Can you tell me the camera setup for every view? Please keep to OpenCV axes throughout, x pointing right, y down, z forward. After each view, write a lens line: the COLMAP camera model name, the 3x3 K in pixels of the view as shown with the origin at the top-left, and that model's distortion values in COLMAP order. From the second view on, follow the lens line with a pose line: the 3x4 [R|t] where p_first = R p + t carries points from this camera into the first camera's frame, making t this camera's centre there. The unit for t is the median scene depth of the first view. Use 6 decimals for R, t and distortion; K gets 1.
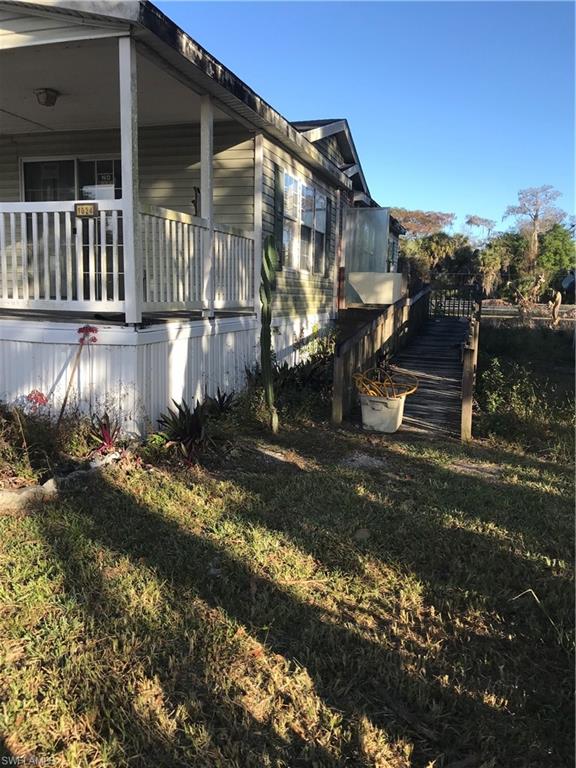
lens RADIAL K [[623.6, 0, 284.9], [0, 623.6, 384.8], [0, 0, 1]] dist [-0.008188, 0.009631]
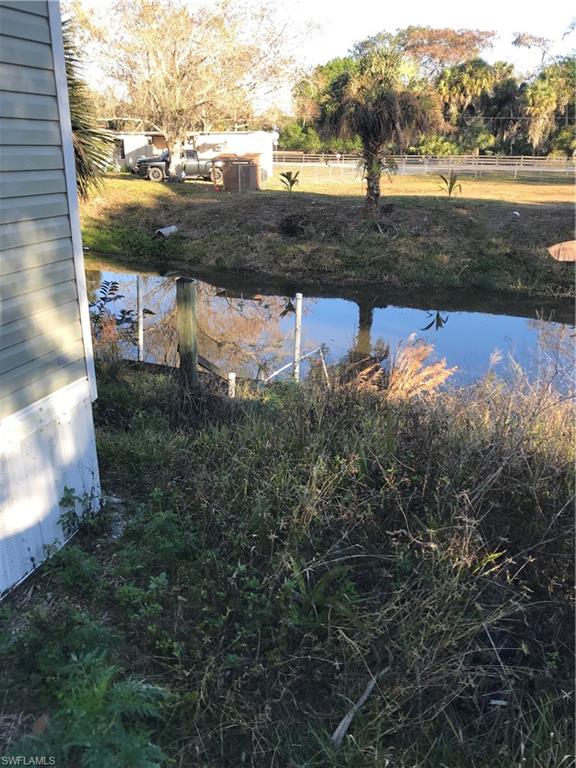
lens RADIAL K [[623.6, 0, 284.3], [0, 623.6, 384.4], [0, 0, 1]] dist [-0.008188, 0.009631]
pose [[0.999215, -0.001803, -0.039570, 0.051520], [0.010410, 0.975804, 0.218400, -0.031787], [0.038219, -0.218641, 0.975057, 0.189737]]
